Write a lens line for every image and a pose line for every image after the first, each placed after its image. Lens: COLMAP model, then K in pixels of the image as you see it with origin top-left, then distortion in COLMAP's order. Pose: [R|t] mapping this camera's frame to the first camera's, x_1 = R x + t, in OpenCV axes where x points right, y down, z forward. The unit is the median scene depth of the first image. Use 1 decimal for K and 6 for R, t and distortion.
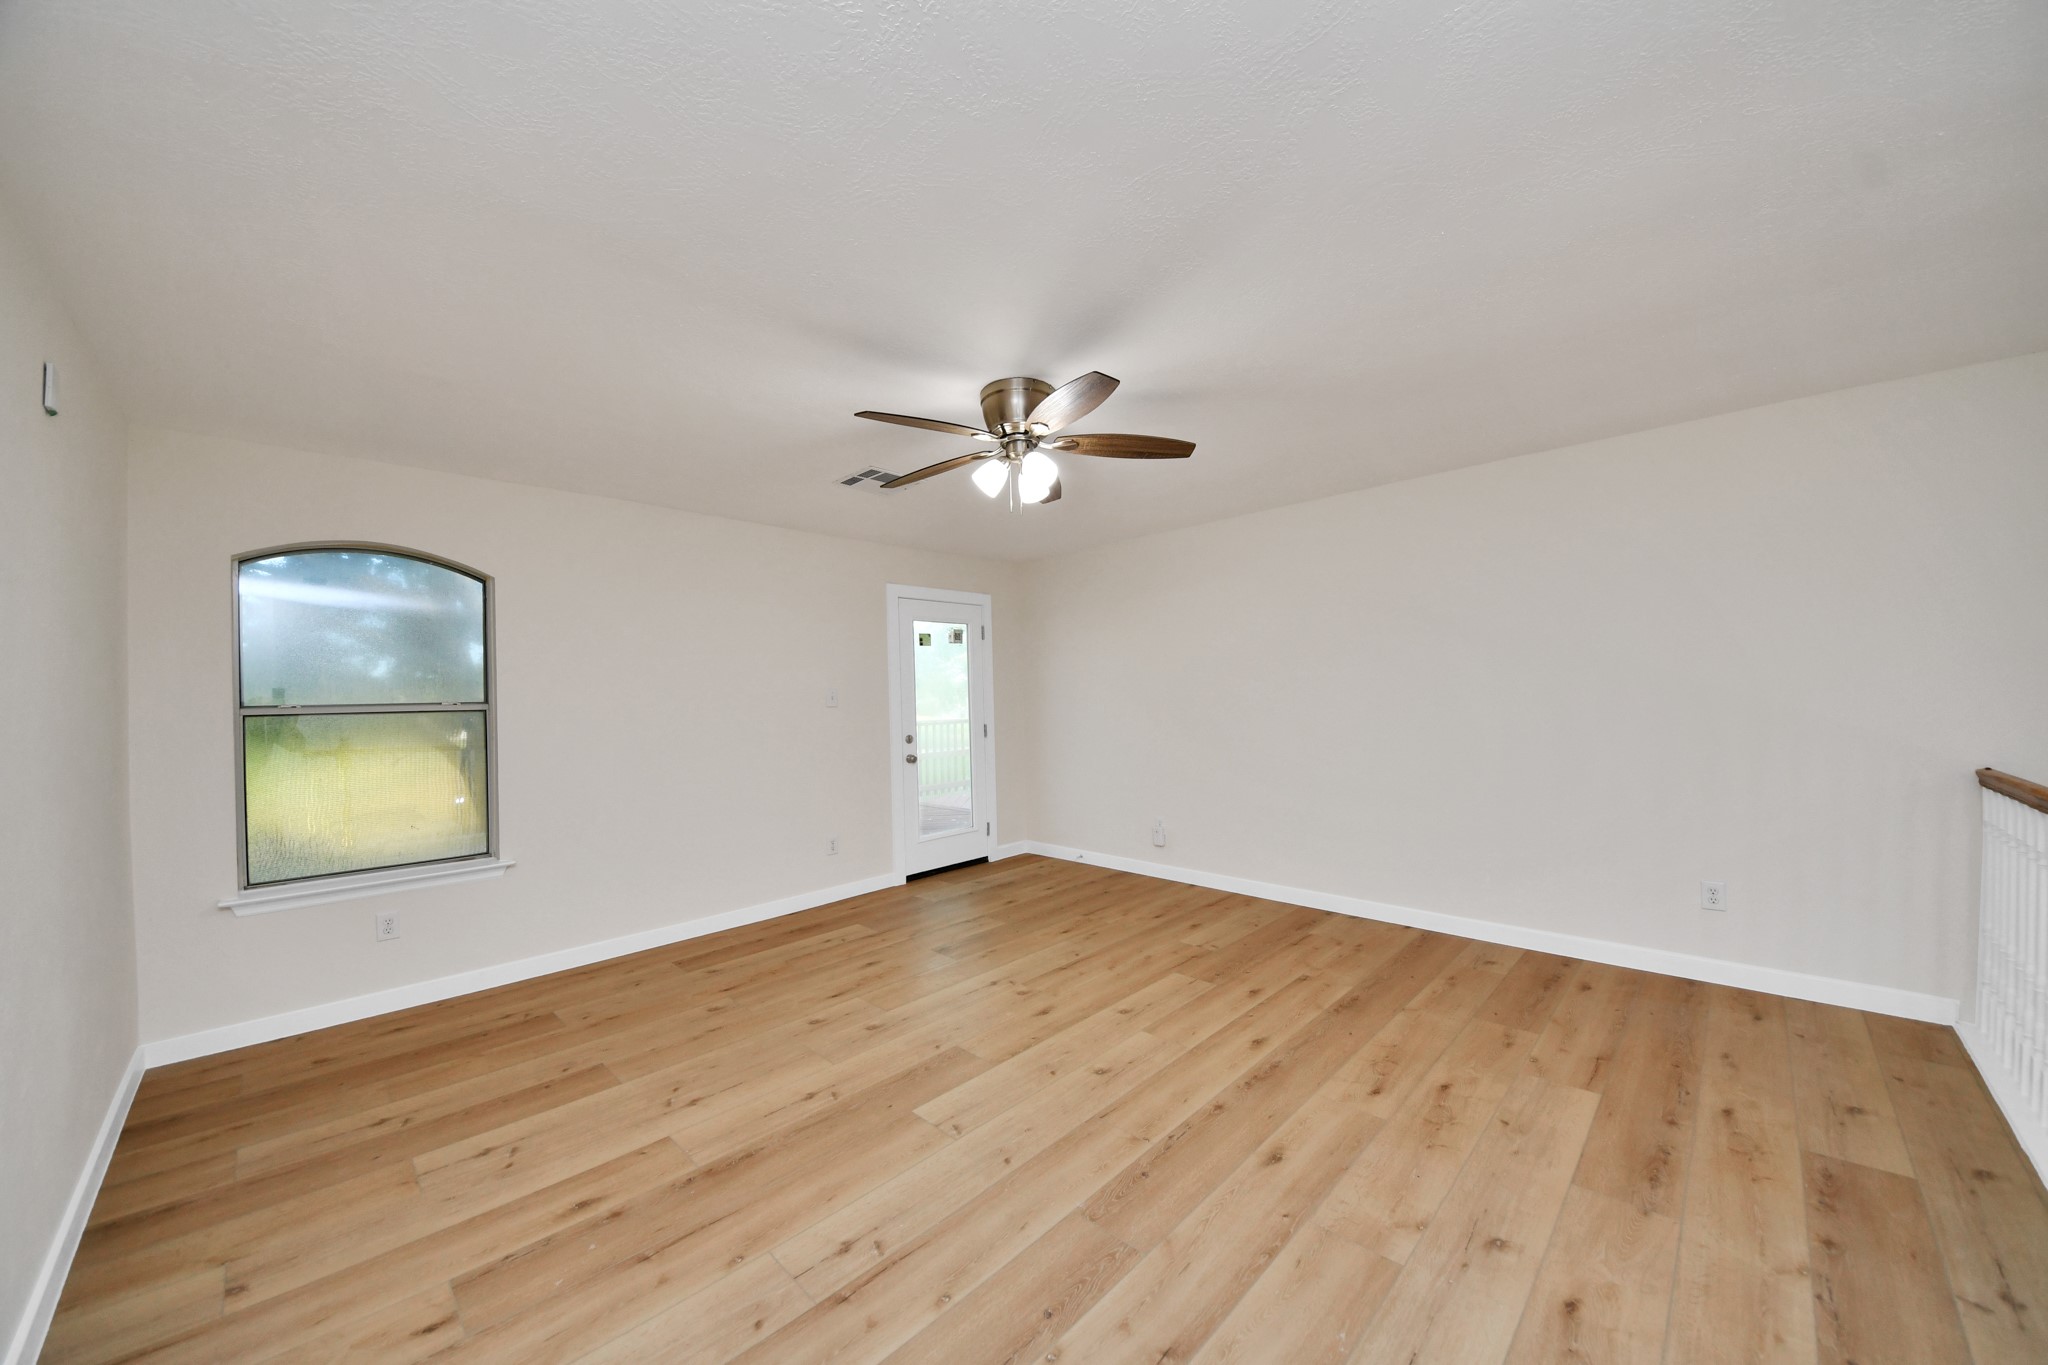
lens RADIAL K [[724.6, 0, 1021.4], [0, 724.6, 694.7], [0, 0, 1]] dist [0.040559, -0.023192]
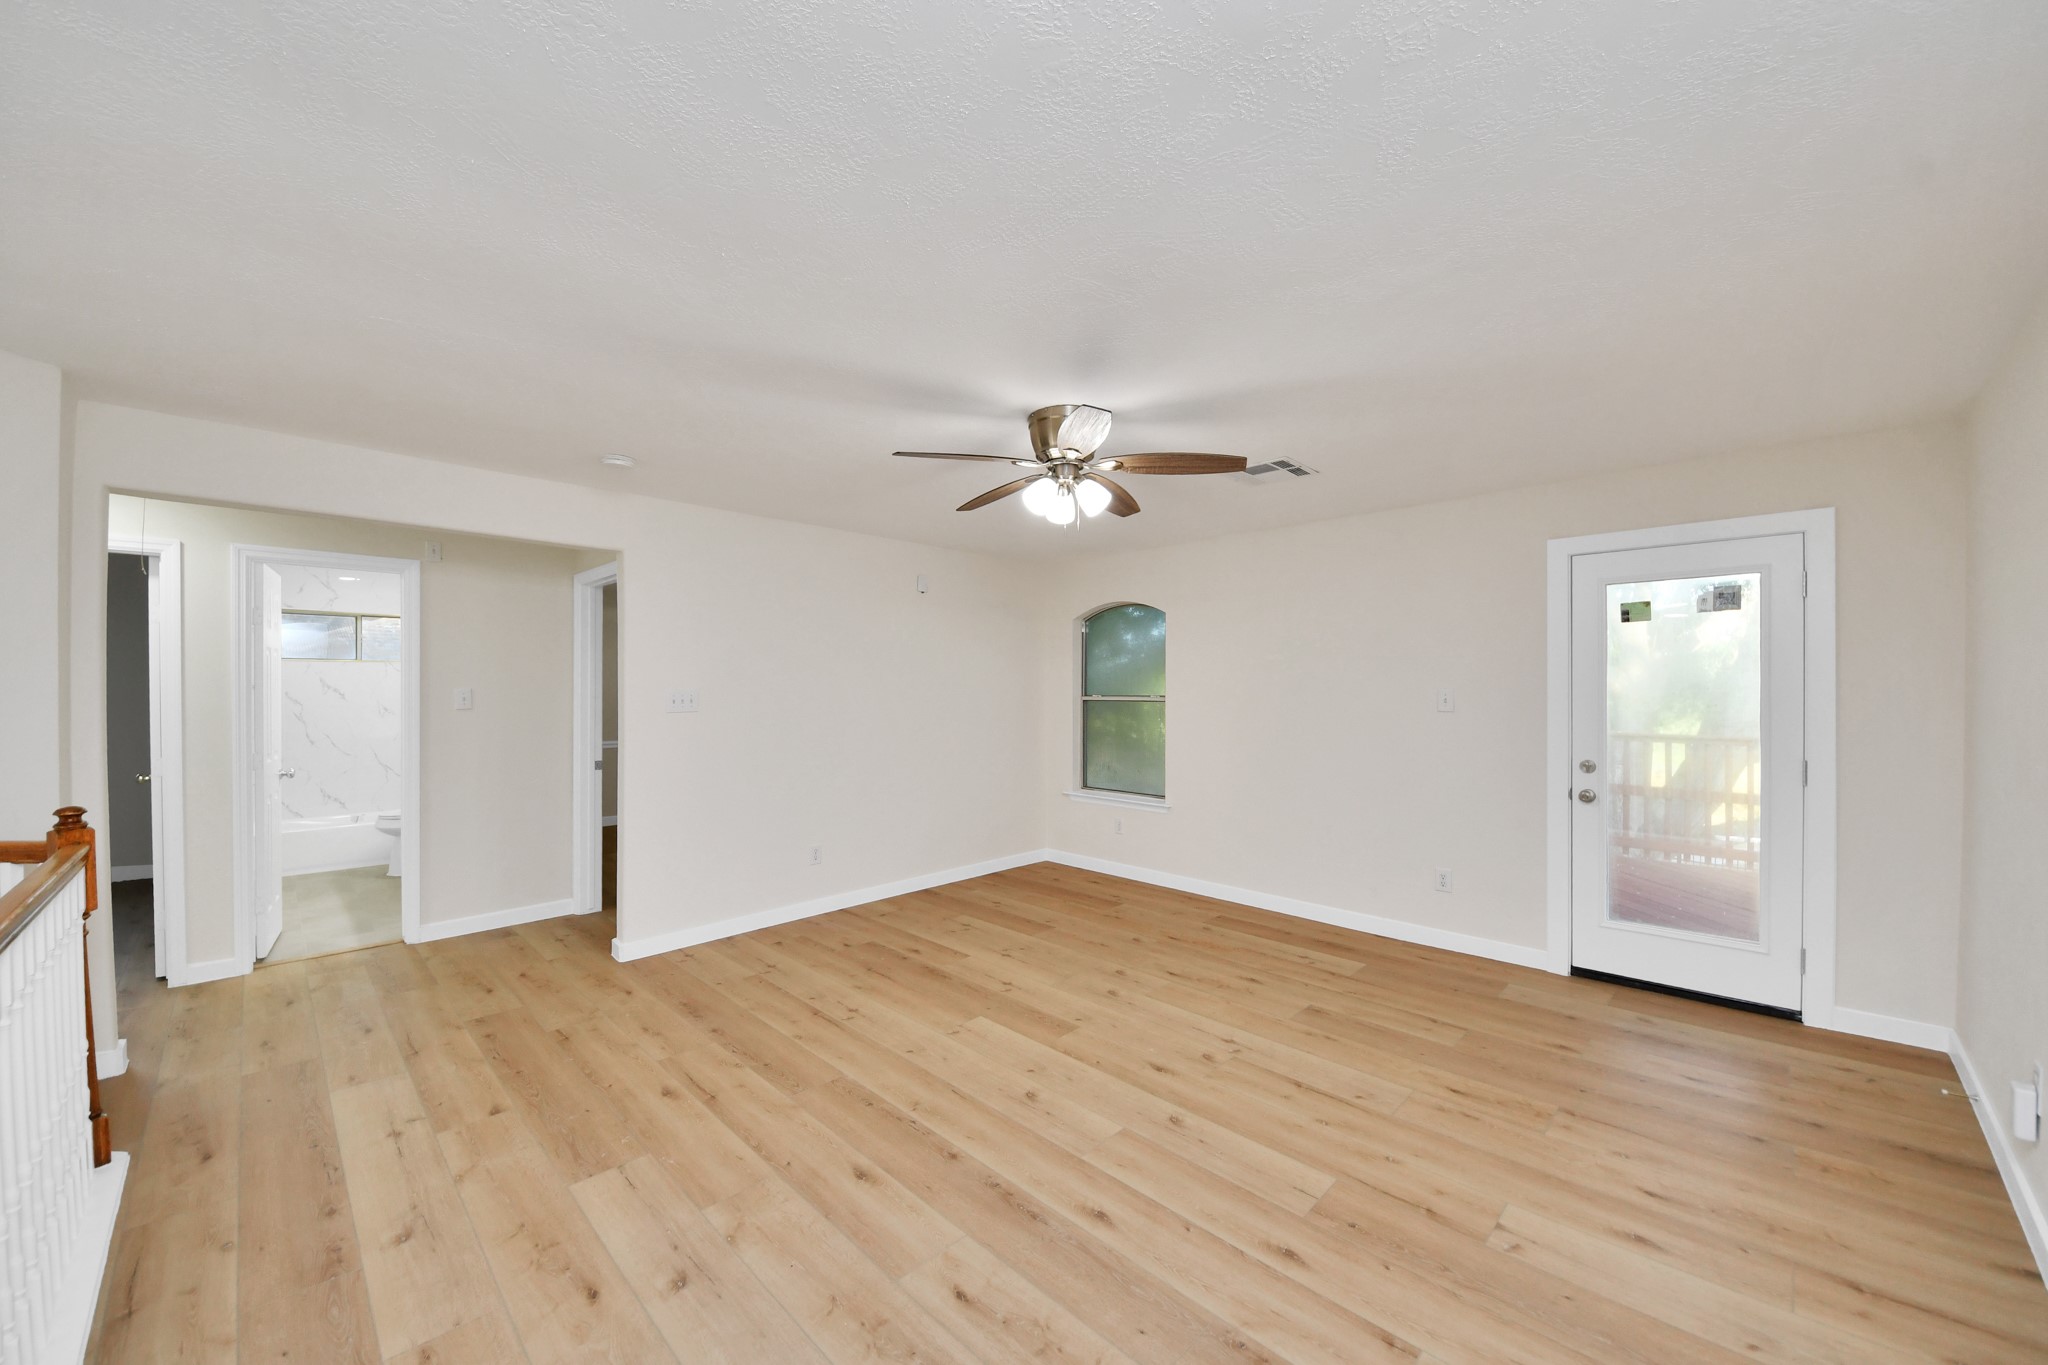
lens RADIAL K [[752.7, 0, 1022.7], [0, 752.7, 692.2], [0, 0, 1]] dist [0.065837, -0.037756]
pose [[-0.003811, 0.027867, -0.999604, 1.017128], [0.007813, 0.999582, 0.027836, -0.056017], [0.999962, -0.007704, -0.004027, 0.894513]]
